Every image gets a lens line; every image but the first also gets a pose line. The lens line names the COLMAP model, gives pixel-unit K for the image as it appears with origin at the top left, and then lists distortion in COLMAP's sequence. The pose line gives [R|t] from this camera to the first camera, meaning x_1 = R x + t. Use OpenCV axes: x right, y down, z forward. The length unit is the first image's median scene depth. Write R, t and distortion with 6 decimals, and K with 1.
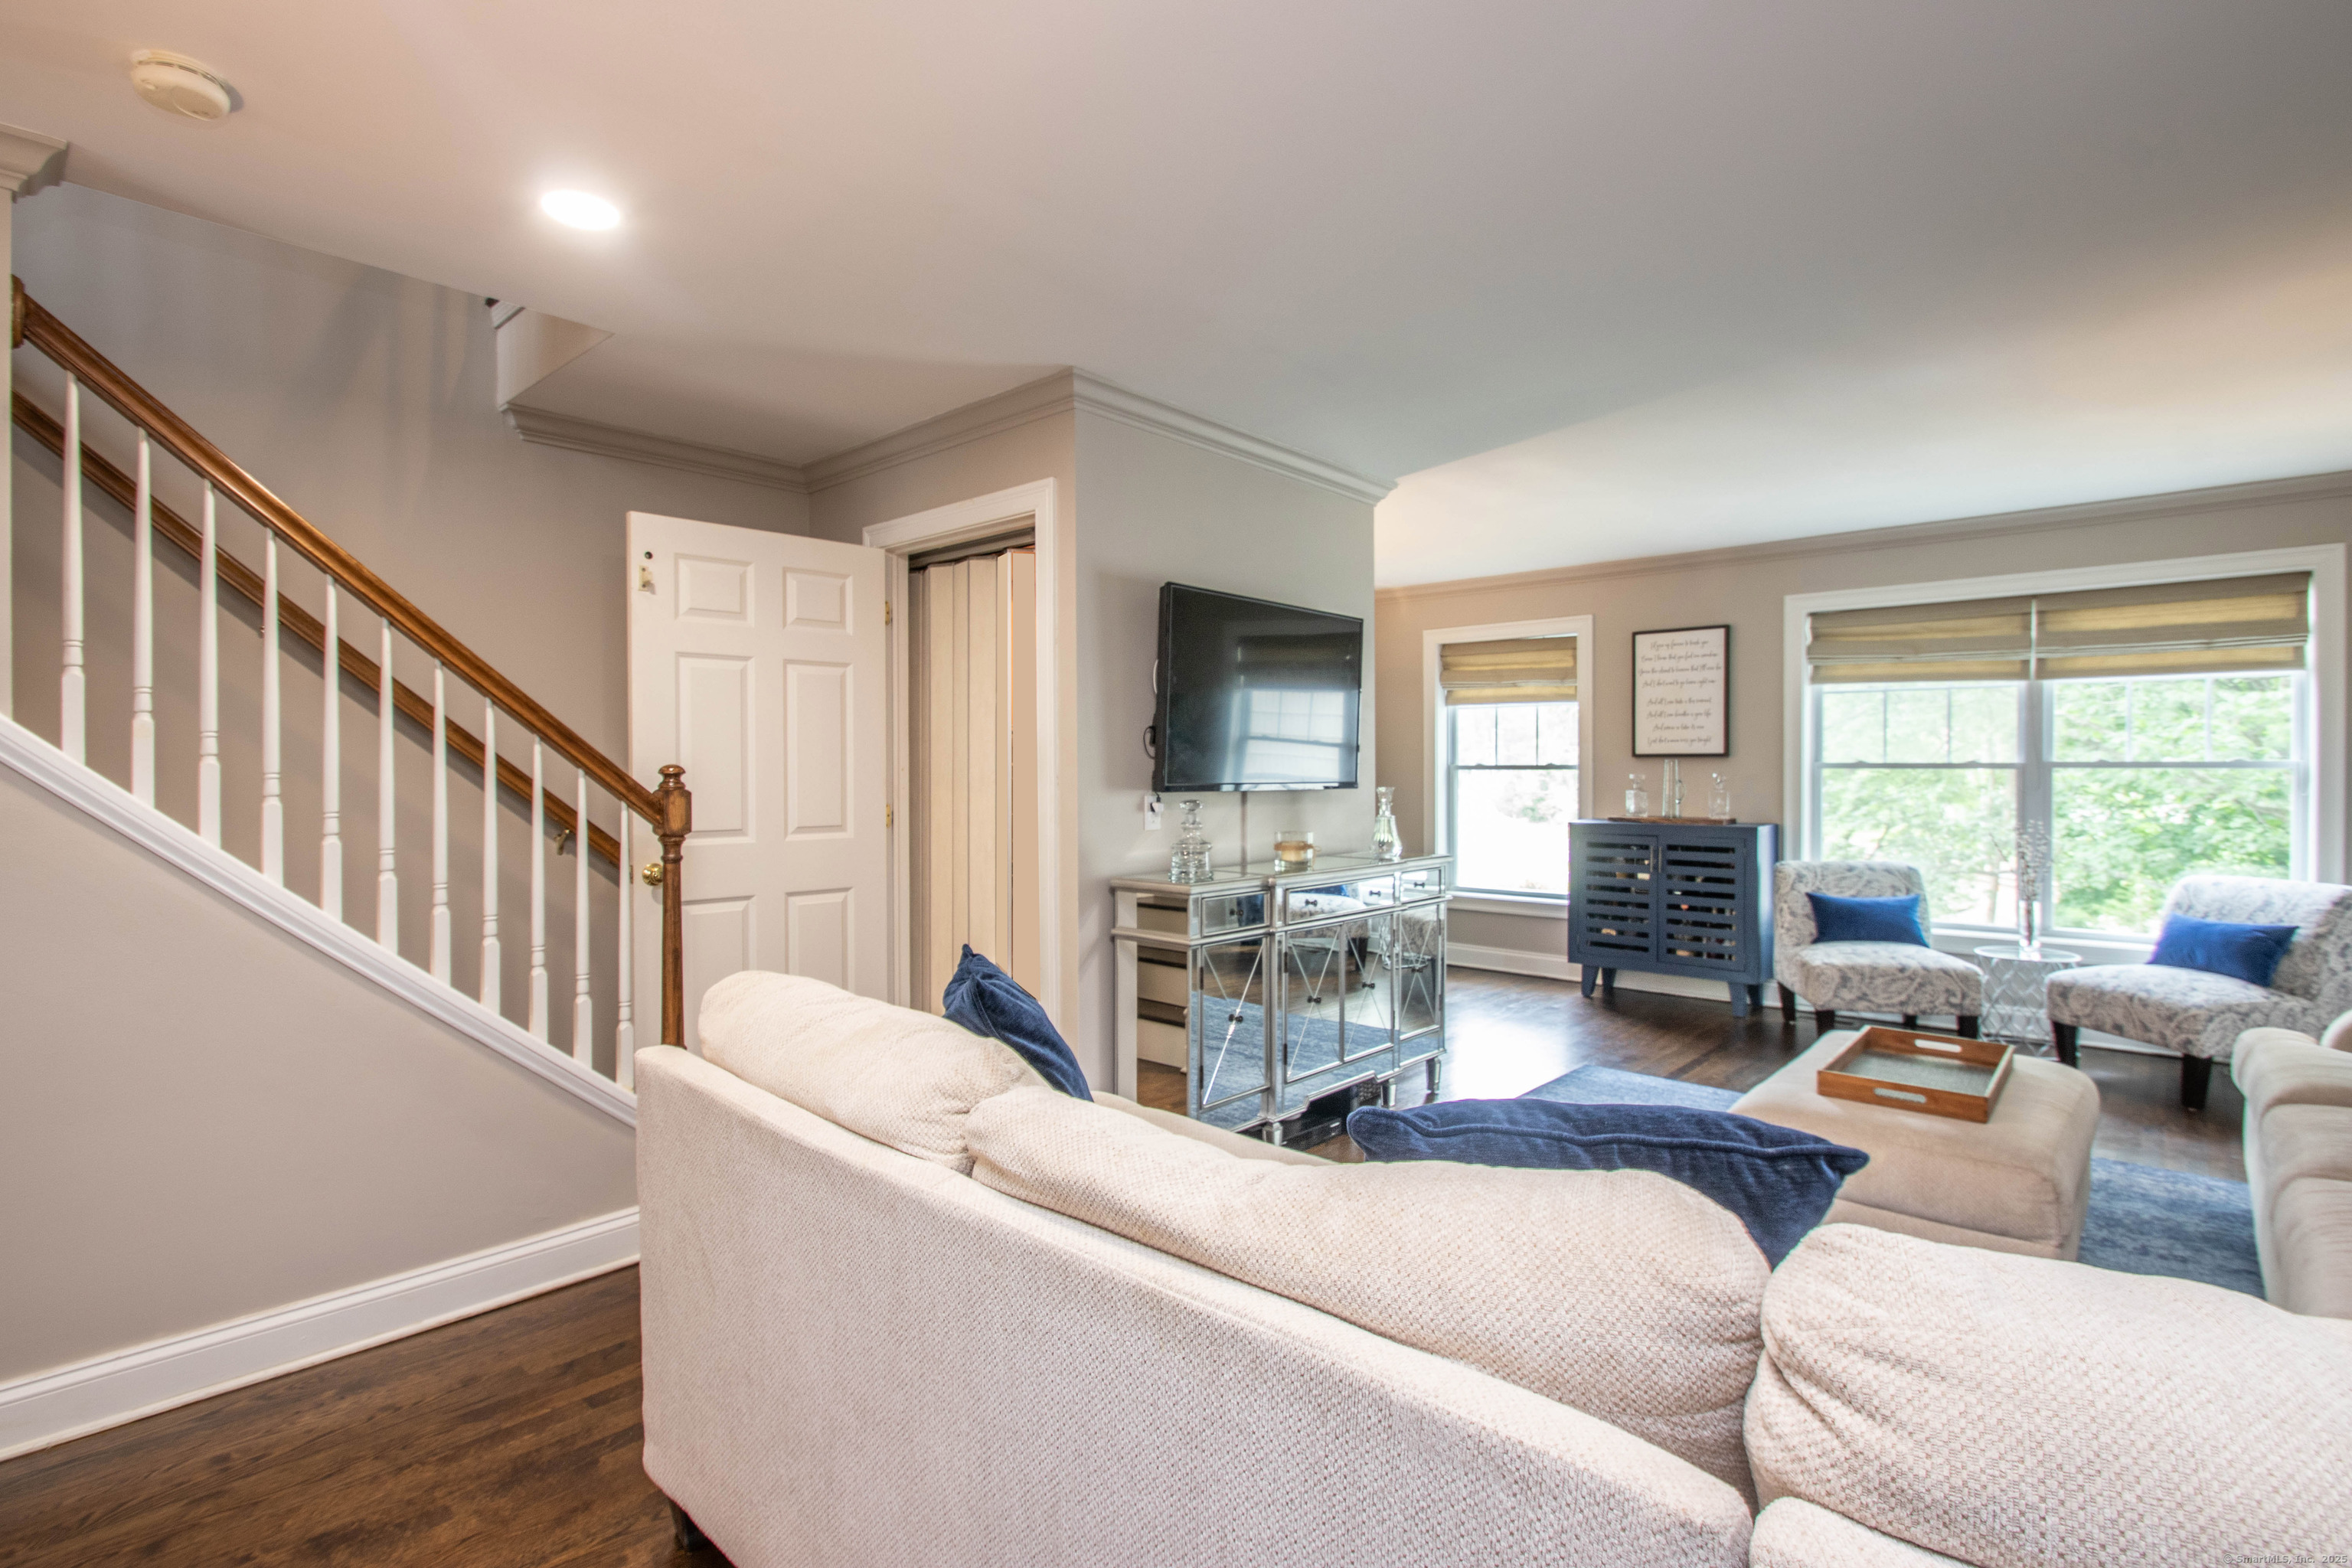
lens RADIAL K [[1105.2, 0, 1180.0], [0, 1105.2, 776.9], [0, 0, 1]] dist [-0.000137, -0.009998]
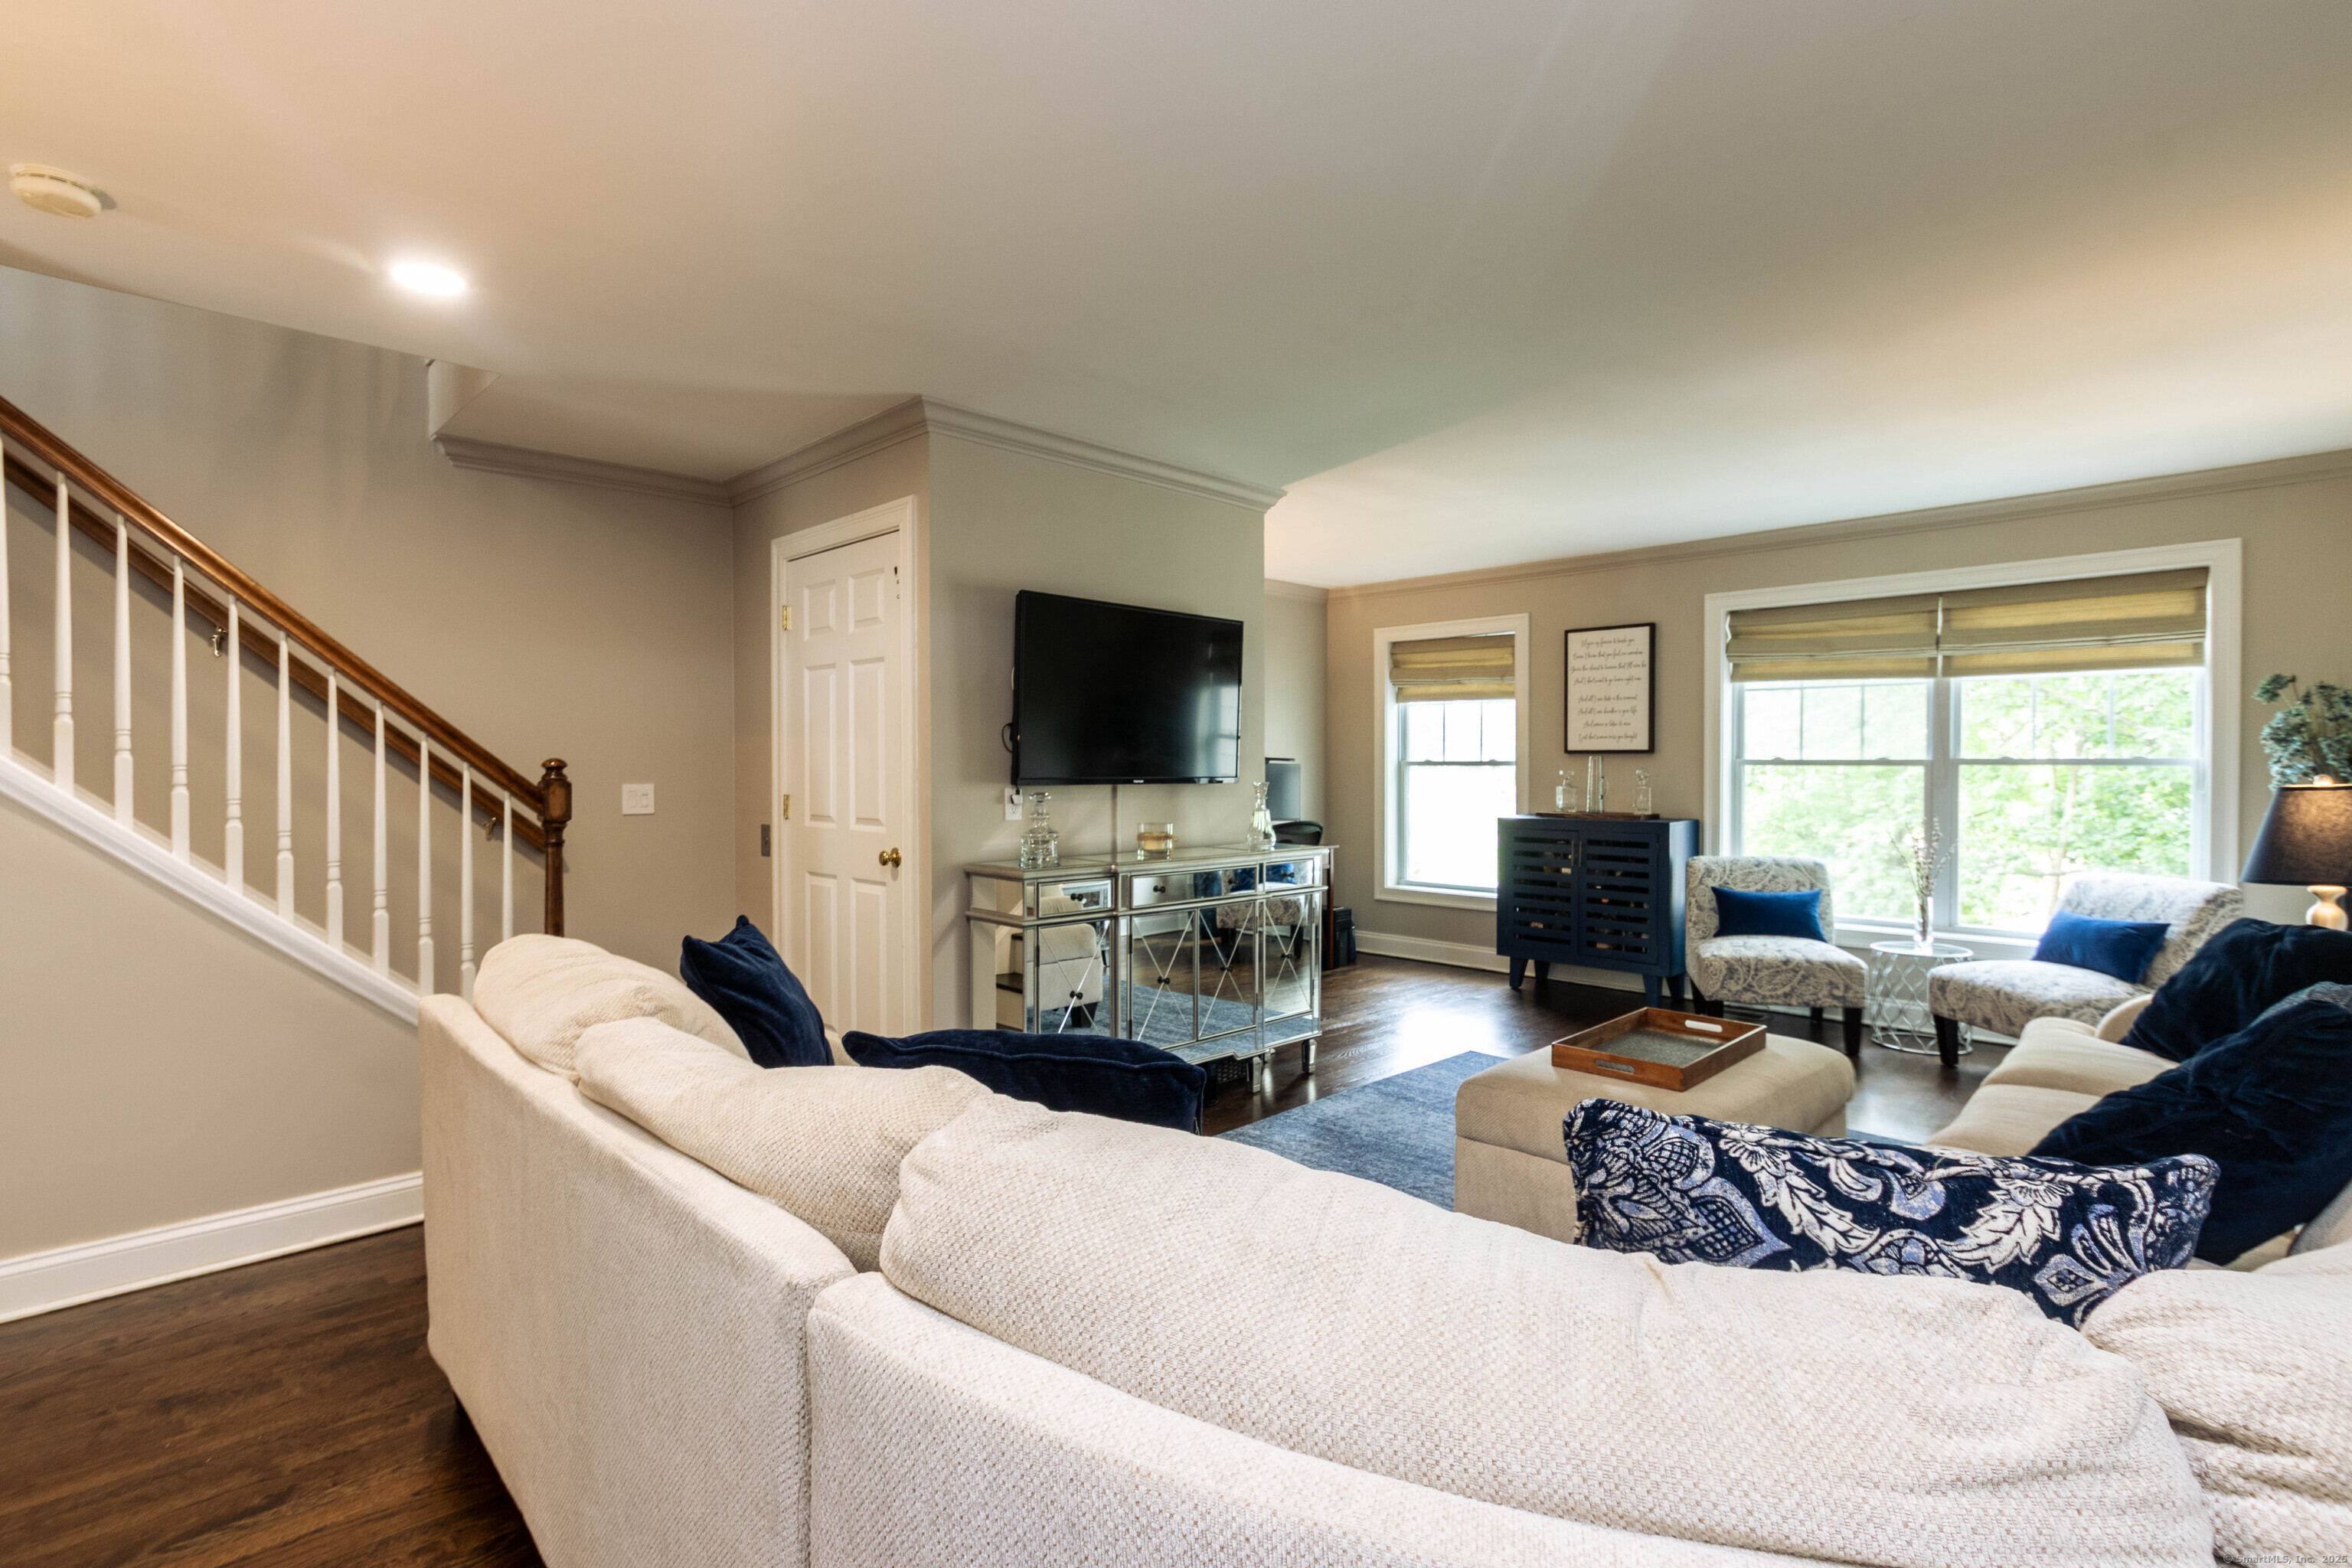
lens RADIAL K [[1105.2, 0, 1173.9], [0, 1105.2, 786.3], [0, 0, 1]] dist [-0.000137, -0.009998]
pose [[0.998262, 0.003148, -0.058844, 0.166763], [-0.002441, 0.999924, 0.012071, 0.001129], [0.058877, -0.011907, 0.998194, -0.056674]]
